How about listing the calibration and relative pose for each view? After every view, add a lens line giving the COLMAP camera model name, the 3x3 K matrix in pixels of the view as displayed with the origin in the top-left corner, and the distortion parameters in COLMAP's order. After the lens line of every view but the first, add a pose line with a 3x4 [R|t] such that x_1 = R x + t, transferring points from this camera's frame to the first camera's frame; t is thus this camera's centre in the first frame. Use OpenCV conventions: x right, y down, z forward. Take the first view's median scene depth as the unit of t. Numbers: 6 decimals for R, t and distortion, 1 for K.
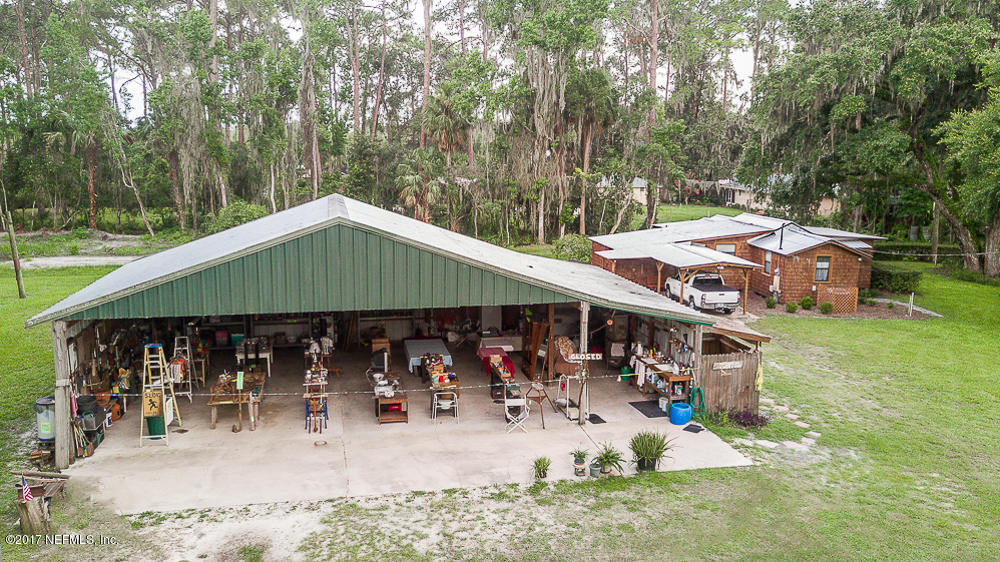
lens RADIAL K [[792.9, 0, 517.6], [0, 792.9, 283.0], [0, 0, 1]] dist [0.053518, 0.004642]
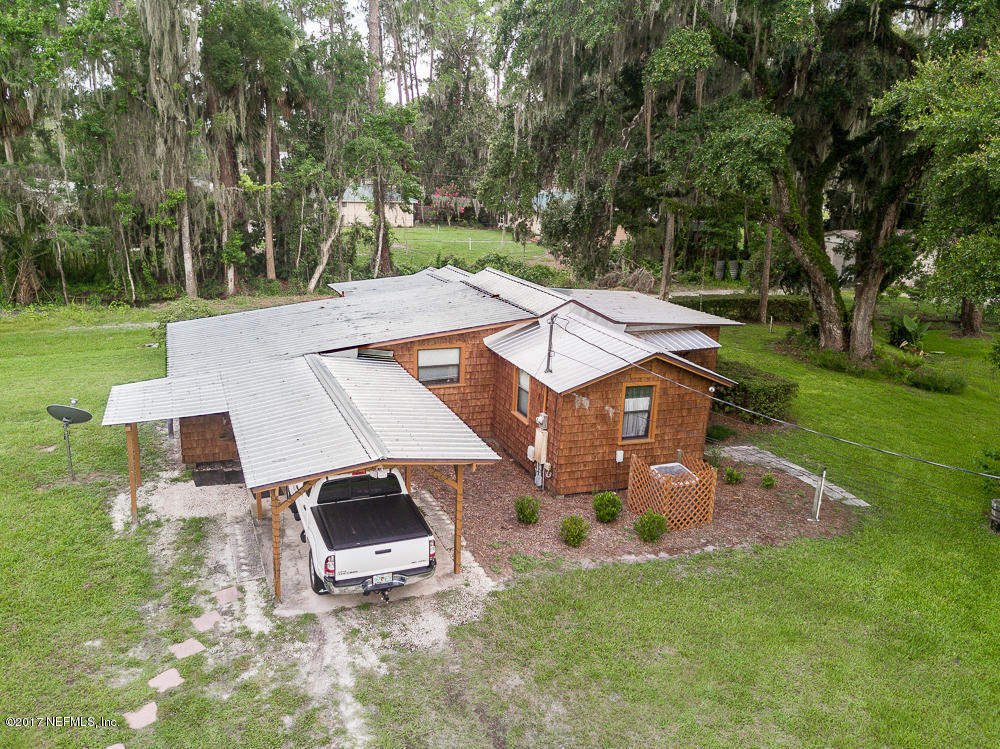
lens RADIAL K [[770.9, 0, 503.9], [0, 770.9, 370.6], [0, 0, 1]] dist [0.027395, -0.001131]
pose [[0.971403, -0.039569, 0.234118, 0.174758], [0.015559, 0.994505, 0.103526, -0.073753], [-0.236927, -0.096923, 0.966681, 0.504211]]
